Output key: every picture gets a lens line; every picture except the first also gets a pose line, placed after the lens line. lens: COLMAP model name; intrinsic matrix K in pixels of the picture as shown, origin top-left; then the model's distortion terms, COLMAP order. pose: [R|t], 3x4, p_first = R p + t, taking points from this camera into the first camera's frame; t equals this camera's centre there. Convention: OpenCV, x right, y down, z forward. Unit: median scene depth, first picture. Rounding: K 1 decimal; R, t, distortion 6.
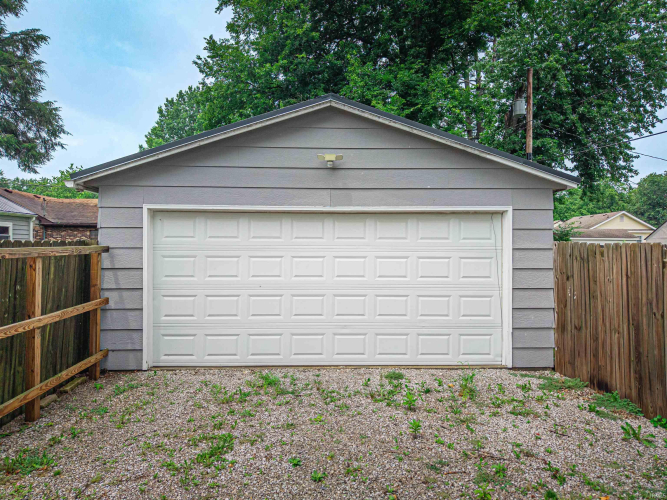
lens RADIAL K [[445.0, 0, 334.1], [0, 445.0, 245.5], [0, 0, 1]] dist [0.015501, -0.009287]
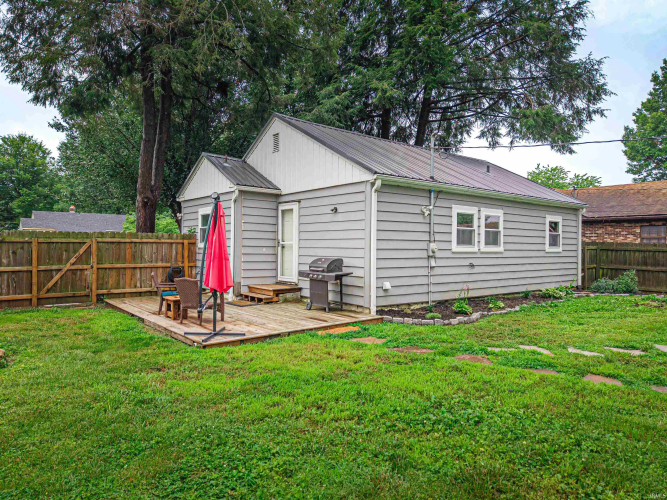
lens RADIAL K [[445.0, 0, 333.4], [0, 445.0, 249.3], [0, 0, 1]] dist [0.015501, -0.009287]
pose [[0.600835, 0.010565, -0.799303, -0.280797], [-0.006882, 0.999944, 0.008044, 0.000349], [0.799344, 0.000668, 0.600874, 0.199058]]
